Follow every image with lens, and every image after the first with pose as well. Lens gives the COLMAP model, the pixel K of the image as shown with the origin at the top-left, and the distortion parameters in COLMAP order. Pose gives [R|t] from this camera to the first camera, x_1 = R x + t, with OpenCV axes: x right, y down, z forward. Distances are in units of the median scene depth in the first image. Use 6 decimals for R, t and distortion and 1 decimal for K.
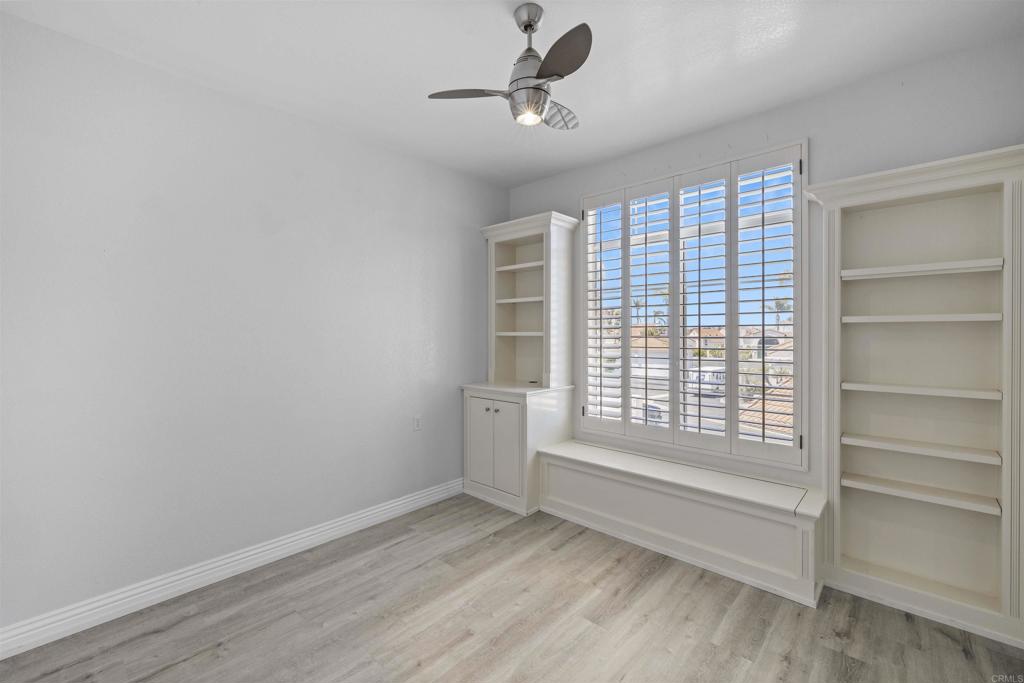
lens RADIAL K [[429.6, 0, 510.8], [0, 429.6, 333.9], [0, 0, 1]] dist [0.000491, -0.000232]
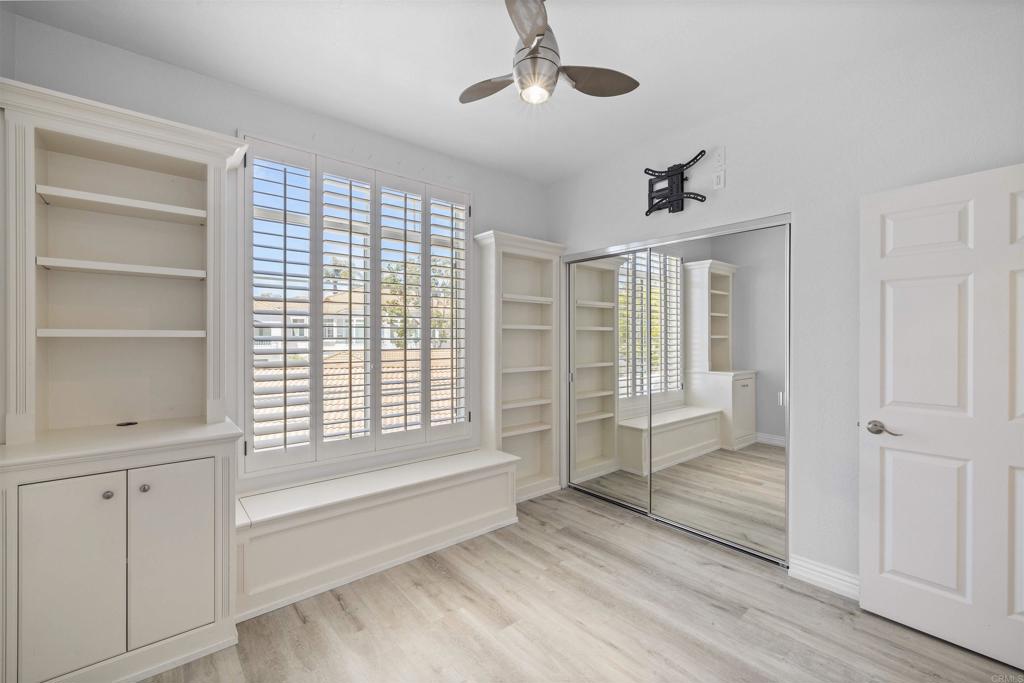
lens RADIAL K [[429.6, 0, 511.8], [0, 429.6, 344.3], [0, 0, 1]] dist [0.000491, -0.000232]
pose [[0.131456, -0.011013, 0.991261, -0.645071], [0.006096, 0.999928, 0.010301, 0.015649], [-0.991303, 0.004689, 0.131514, 0.716648]]
